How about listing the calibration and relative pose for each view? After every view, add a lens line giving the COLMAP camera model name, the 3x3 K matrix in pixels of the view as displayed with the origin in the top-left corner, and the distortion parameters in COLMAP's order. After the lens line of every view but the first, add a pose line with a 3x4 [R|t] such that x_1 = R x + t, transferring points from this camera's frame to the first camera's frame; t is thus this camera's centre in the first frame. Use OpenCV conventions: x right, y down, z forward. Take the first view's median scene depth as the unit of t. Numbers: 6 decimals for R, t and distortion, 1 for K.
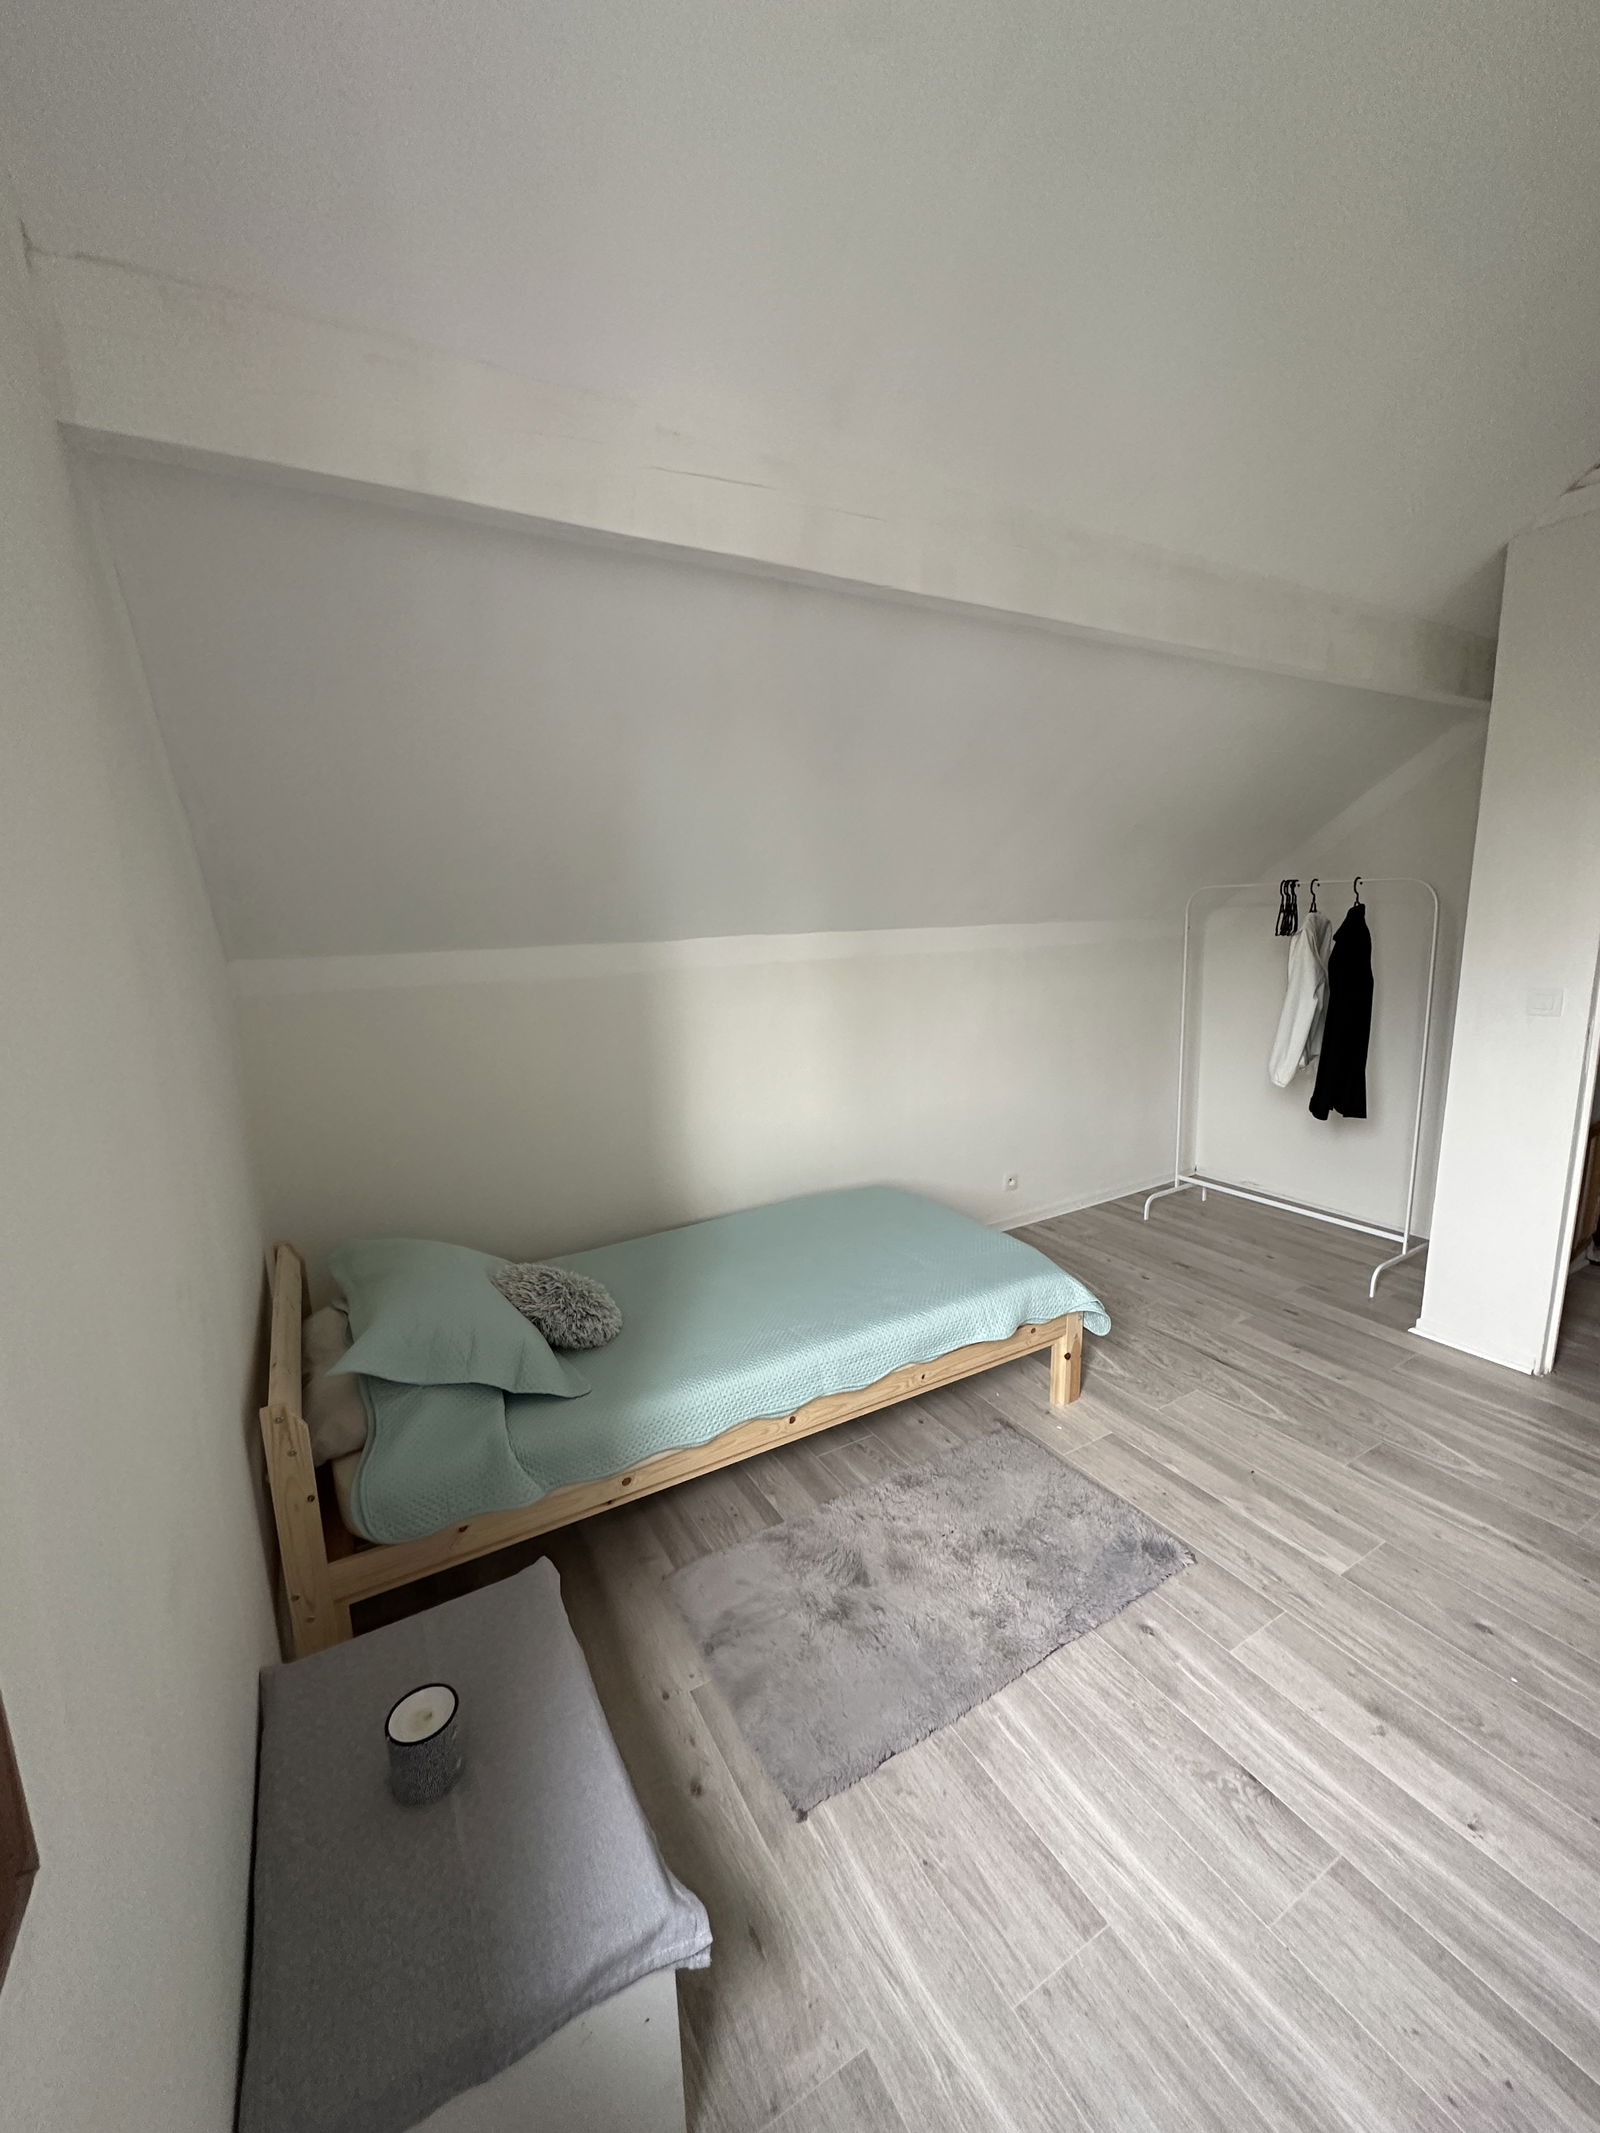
lens RADIAL K [[849.2, 0, 800.2], [0, 849.2, 1068.4], [0, 0, 1]] dist [-0.003956, 0.000281]
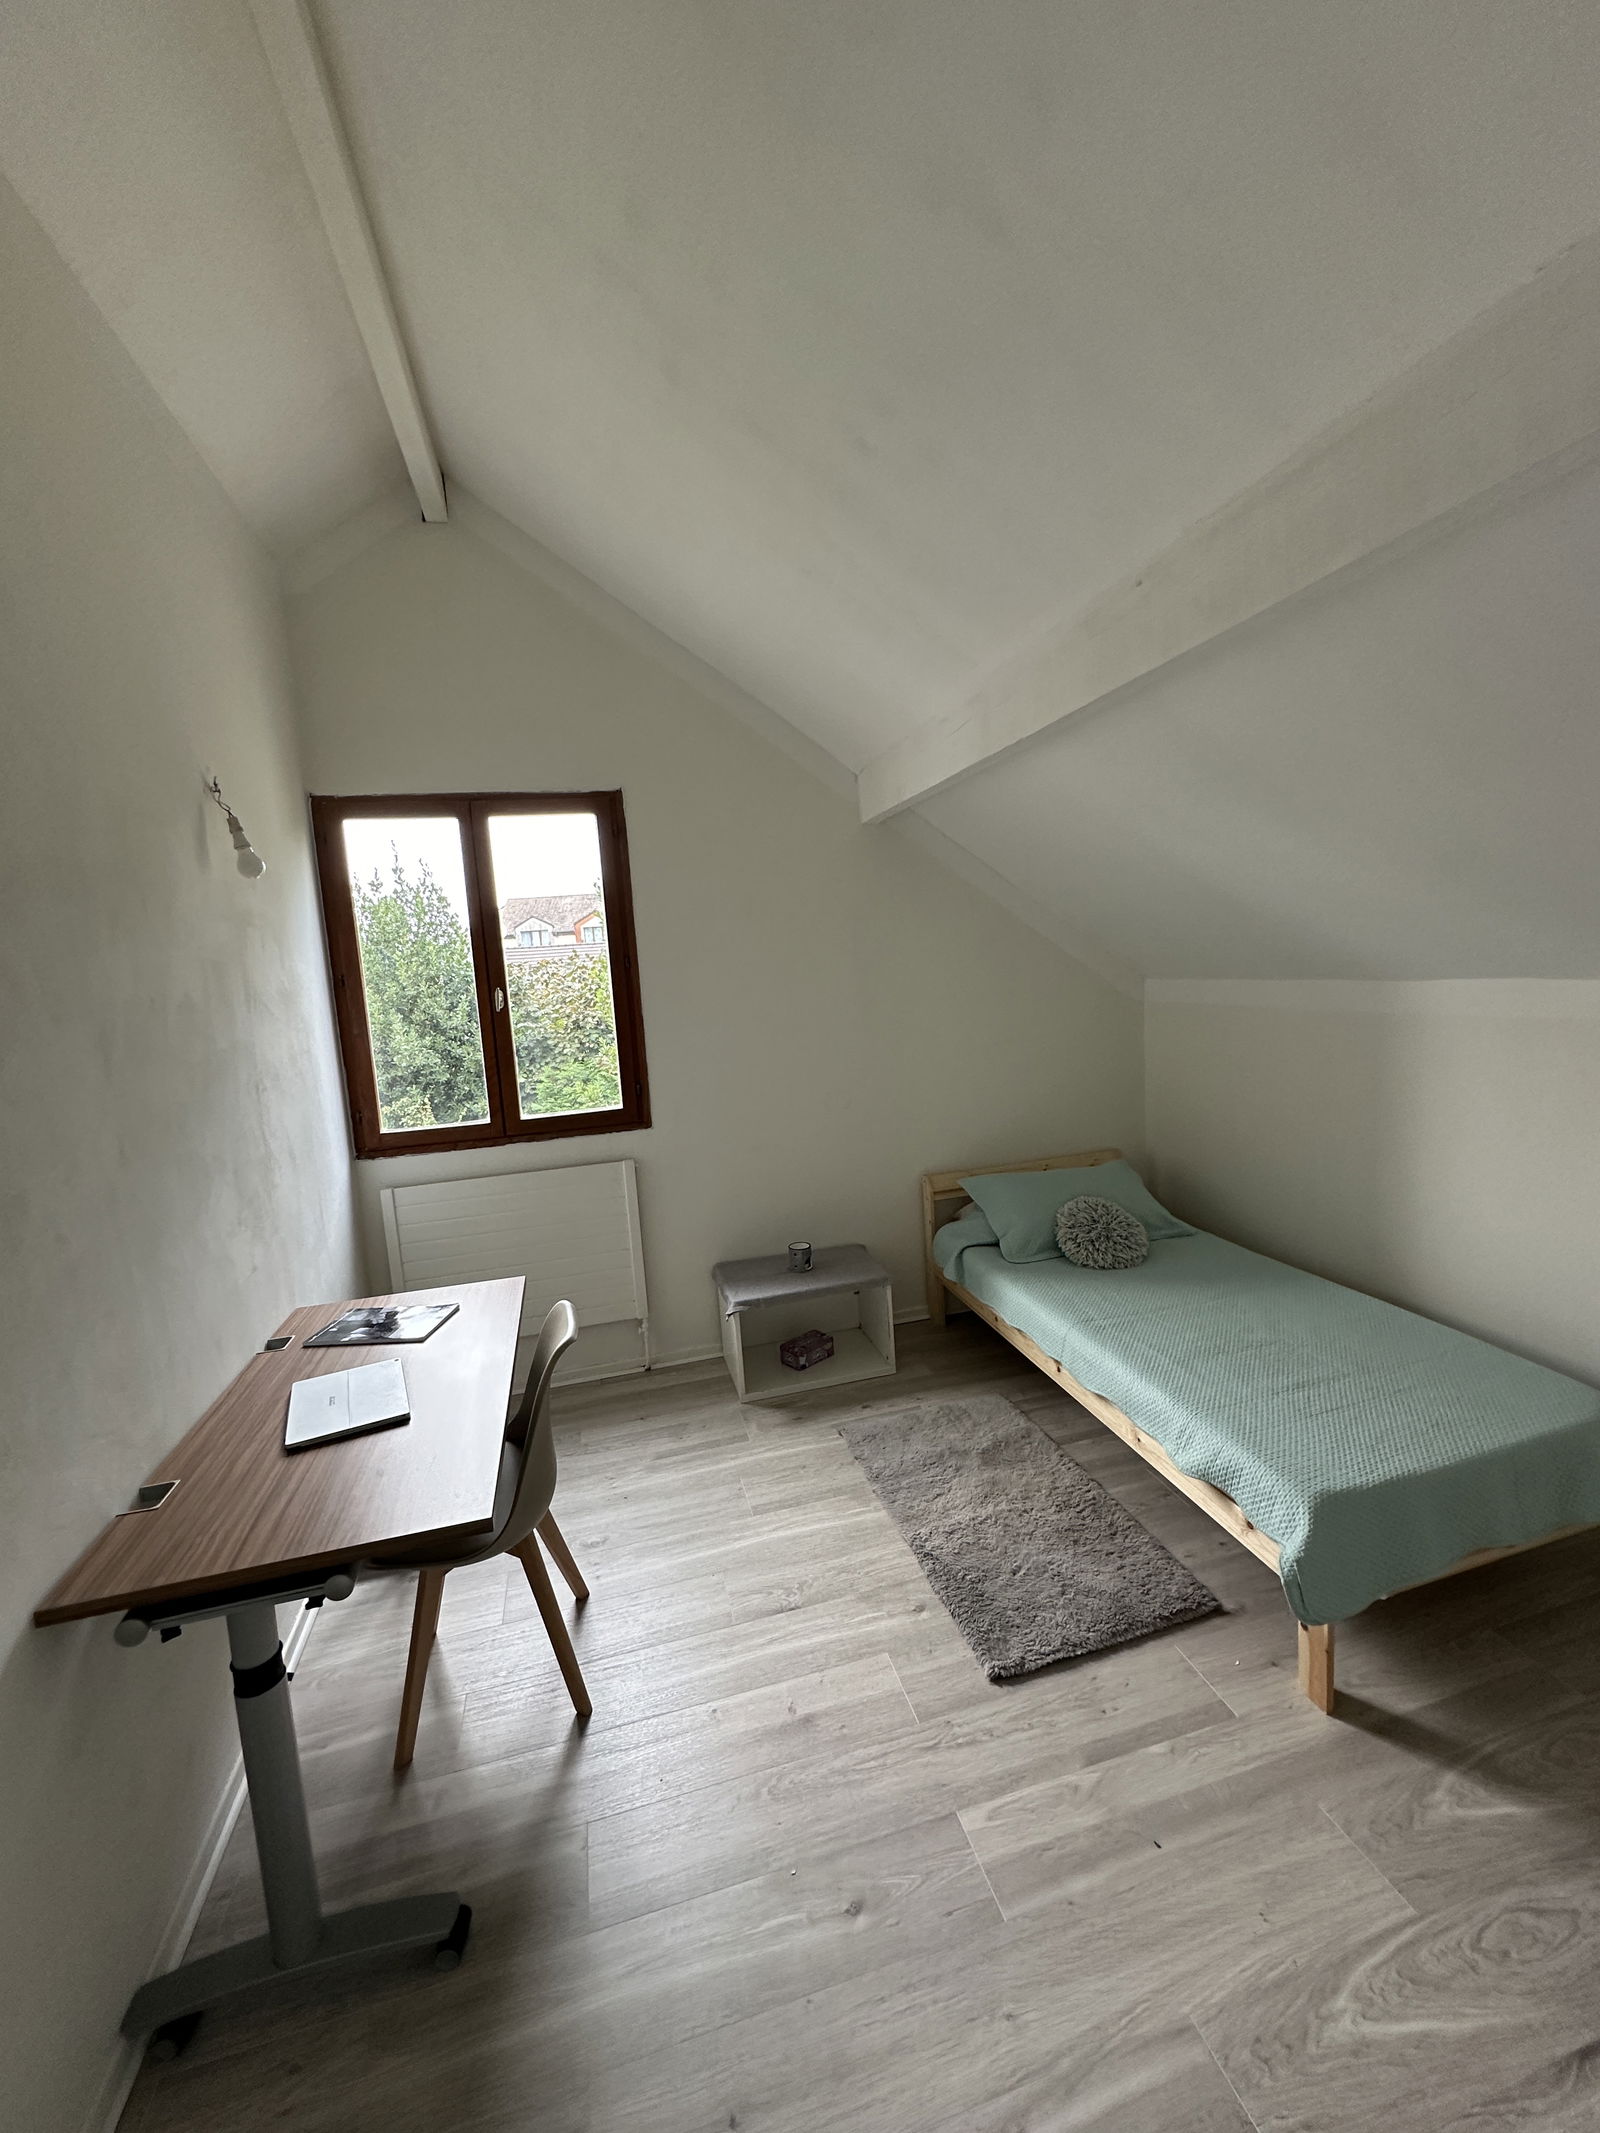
lens RADIAL K [[849.2, 0, 799.4], [0, 849.2, 1064.2], [0, 0, 1]] dist [-0.003956, 0.000281]
pose [[-0.261401, 0.166776, -0.950713, 1.471756], [-0.101469, 0.974754, 0.198893, -0.299577], [0.959882, 0.148459, -0.237879, 1.024296]]
